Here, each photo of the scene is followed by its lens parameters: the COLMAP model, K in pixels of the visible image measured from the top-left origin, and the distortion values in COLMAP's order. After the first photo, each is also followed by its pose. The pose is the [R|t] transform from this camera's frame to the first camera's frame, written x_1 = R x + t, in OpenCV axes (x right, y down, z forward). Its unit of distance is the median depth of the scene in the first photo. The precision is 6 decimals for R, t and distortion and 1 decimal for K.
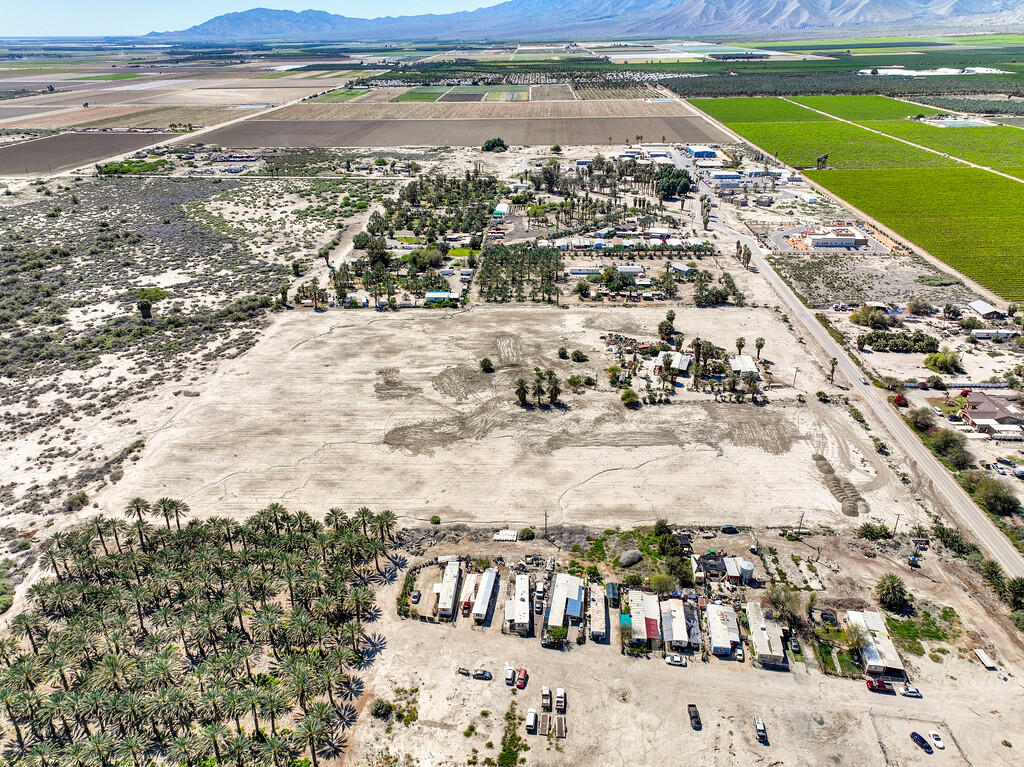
lens RADIAL K [[718.1, 0, 510.2], [0, 718.1, 385.6], [0, 0, 1]] dist [-0.002788, 0.018786]
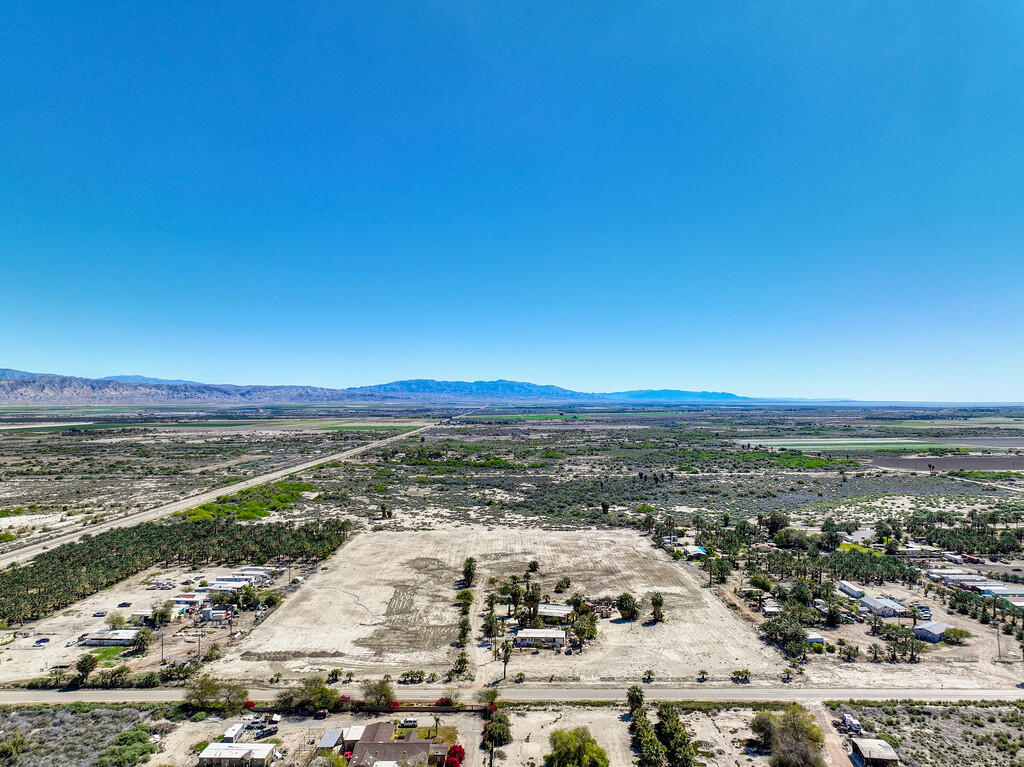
lens RADIAL K [[718.1, 0, 510.2], [0, 718.1, 385.6], [0, 0, 1]] dist [-0.002788, 0.018786]
pose [[0.032899, -0.016647, -0.999320, 1.045874], [-0.437748, 0.898618, -0.029381, -0.222802], [0.898496, 0.438416, 0.022277, 0.756660]]
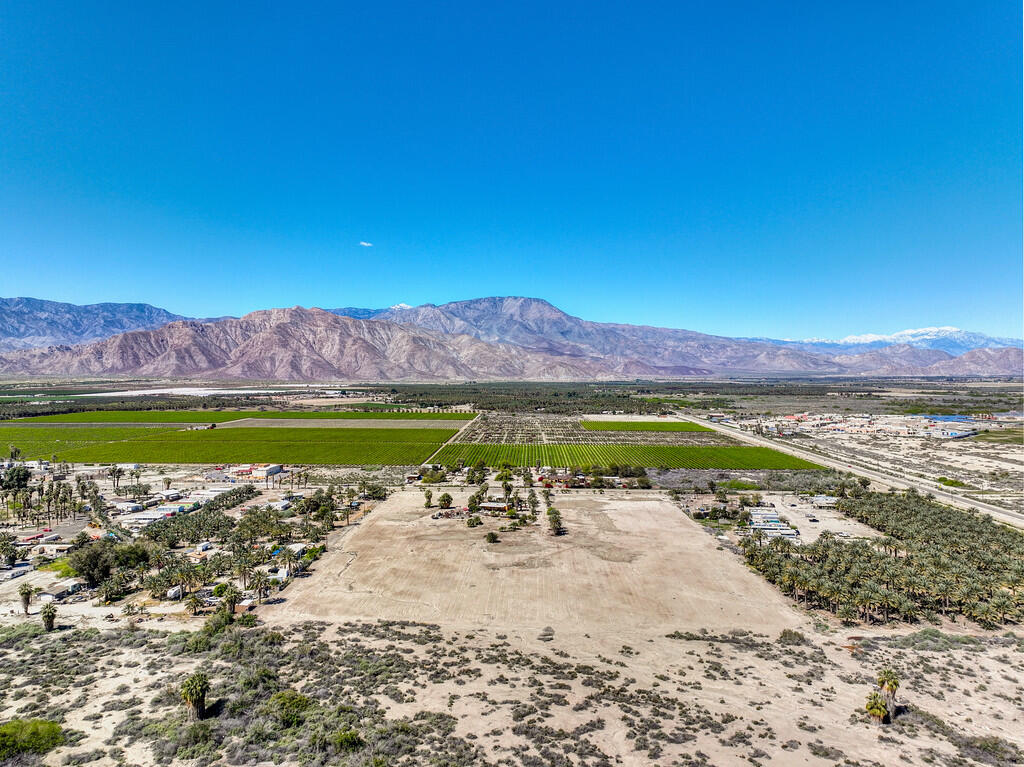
lens RADIAL K [[717.9, 0, 512.0], [0, 717.9, 383.5], [0, 0, 1]] dist [-0.003360, 0.019981]
pose [[0.002671, -0.006732, 0.999974, -1.068092], [0.449728, 0.893152, 0.004812, -0.217993], [-0.893161, 0.449704, 0.005413, 0.799636]]
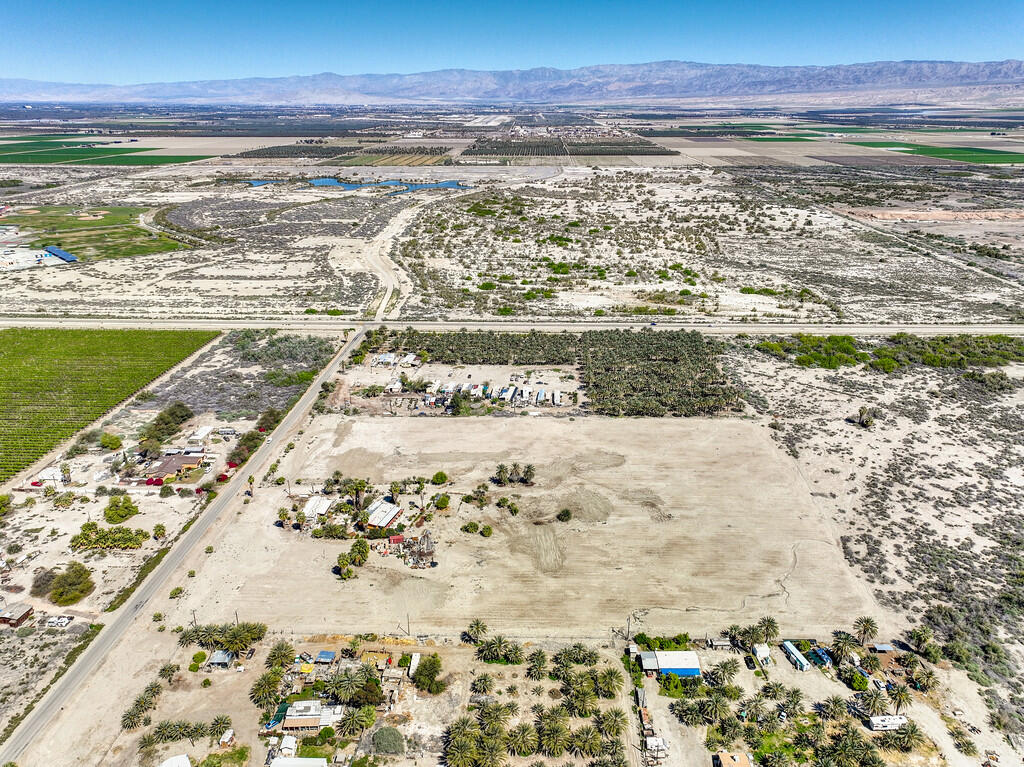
lens RADIAL K [[718.1, 0, 510.2], [0, 718.1, 385.6], [0, 0, 1]] dist [-0.002788, 0.018786]
pose [[-0.999948, 0.009190, -0.004329, 0.043572], [0.002916, 0.667862, 0.744280, -0.838258], [0.009731, 0.744229, -0.667854, 1.430380]]
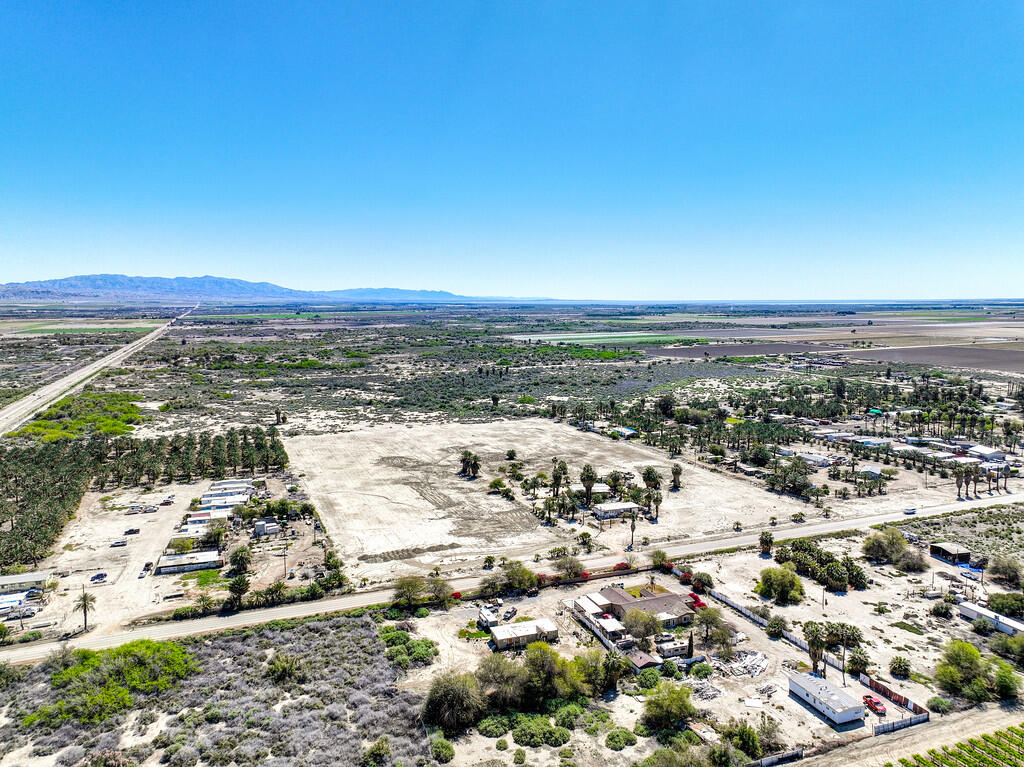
lens RADIAL K [[718.1, 0, 510.2], [0, 718.1, 385.6], [0, 0, 1]] dist [-0.002788, 0.018786]
pose [[0.406772, 0.113646, -0.906433, 0.992183], [-0.401780, 0.913370, -0.065788, -0.051551], [0.820432, 0.390947, 0.417194, 0.409245]]
